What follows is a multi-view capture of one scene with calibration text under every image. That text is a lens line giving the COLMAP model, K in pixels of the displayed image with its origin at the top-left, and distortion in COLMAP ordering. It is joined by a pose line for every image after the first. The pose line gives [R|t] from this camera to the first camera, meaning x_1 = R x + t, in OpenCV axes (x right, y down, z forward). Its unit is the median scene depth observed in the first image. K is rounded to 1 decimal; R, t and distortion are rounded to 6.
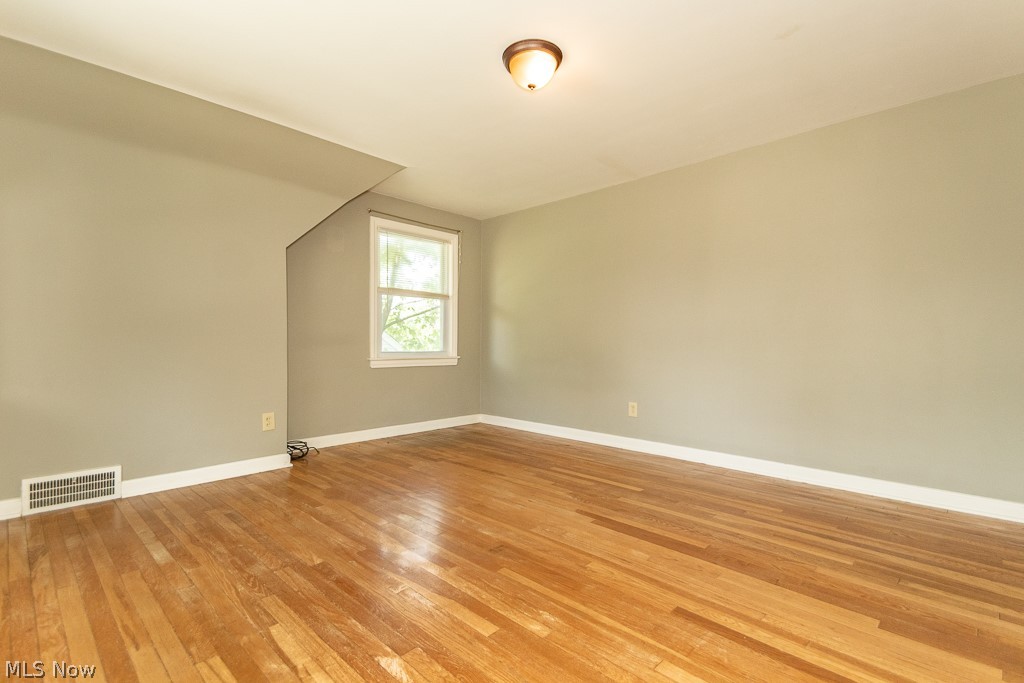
lens RADIAL K [[470.9, 0, 512.0], [0, 470.9, 341.5], [0, 0, 1]] dist [0.075188, -0.032113]
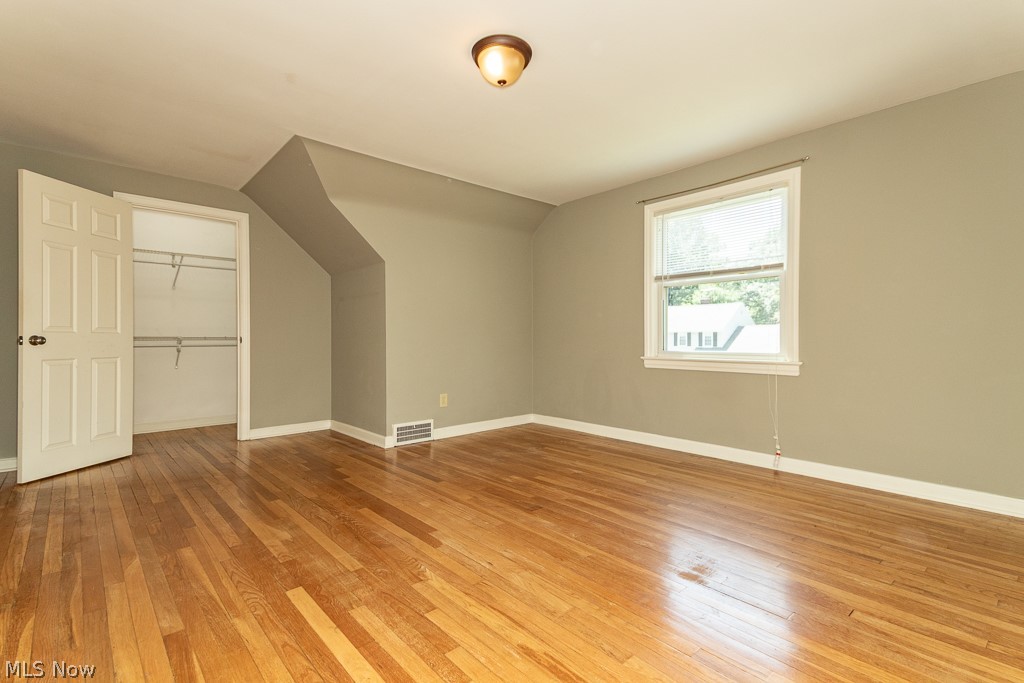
lens RADIAL K [[470.9, 0, 512.0], [0, 470.9, 341.5], [0, 0, 1]] dist [0.075188, -0.032113]
pose [[-0.997411, -0.003889, 0.071804, -0.048404], [-0.003893, 0.999992, 0.000081, 0.003029], [-0.071804, -0.000199, -0.997419, 1.882731]]
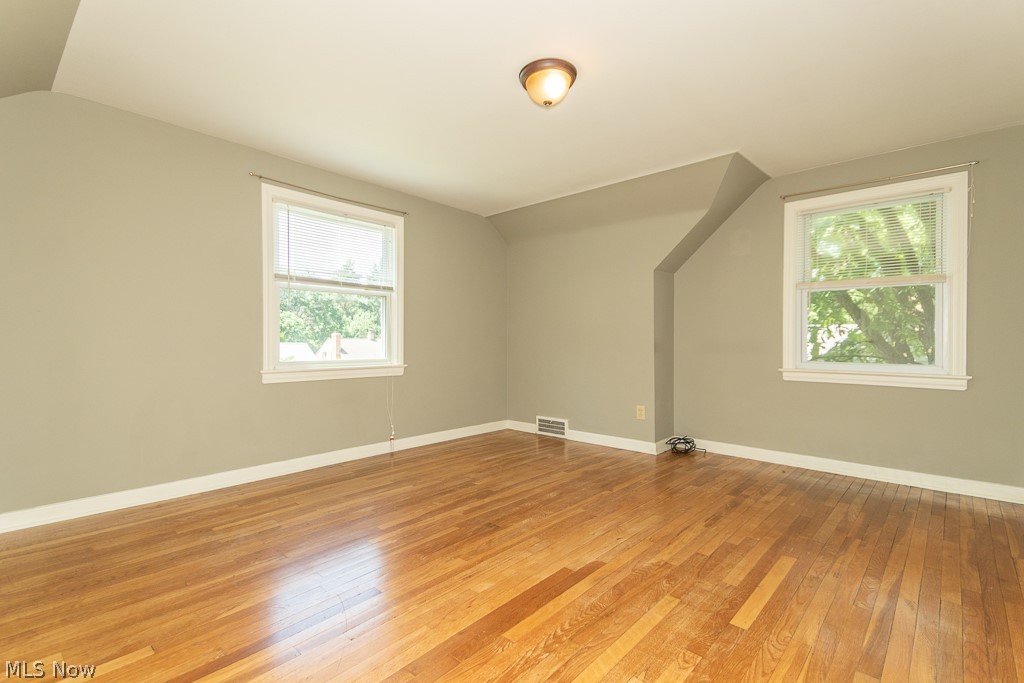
lens RADIAL K [[473.3, 0, 512.0], [0, 473.3, 341.5], [0, 0, 1]] dist [0.089374, -0.033061]
pose [[0.038592, -0.000164, -0.999255, 1.001735], [-0.000364, 1.000000, -0.000178, -0.027059], [0.999255, 0.000370, 0.038591, 0.846684]]
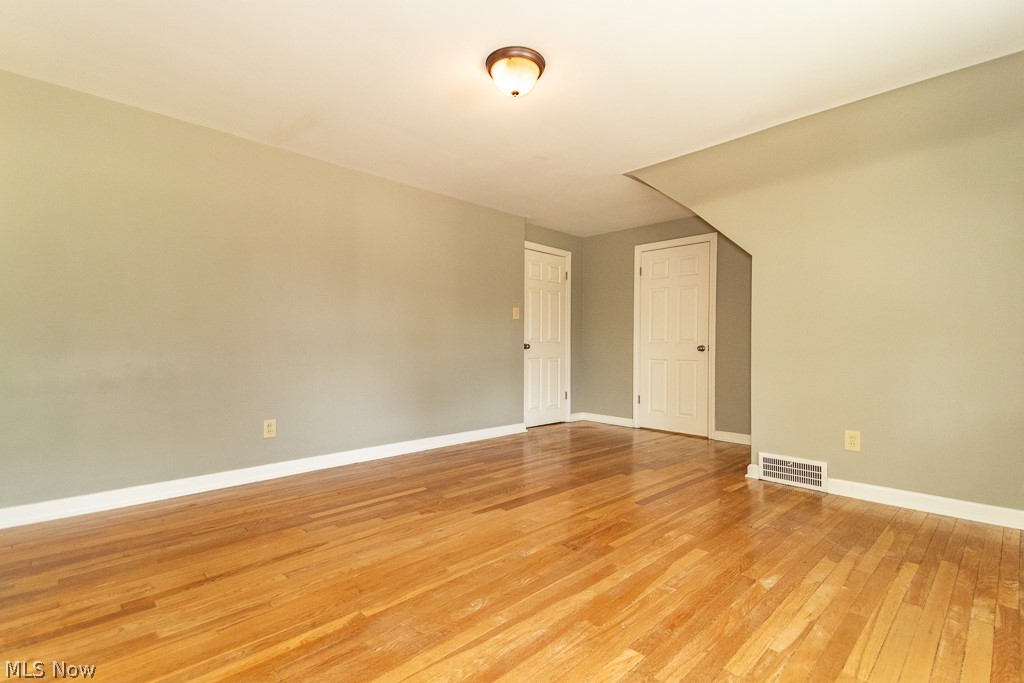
lens RADIAL K [[470.9, 0, 512.0], [0, 470.9, 341.5], [0, 0, 1]] dist [0.075188, -0.032113]
pose [[0.027844, 0.007948, 0.999581, -0.914137], [-0.008828, 0.999931, -0.007704, -0.004347], [-0.999573, -0.008610, 0.027912, 0.932631]]
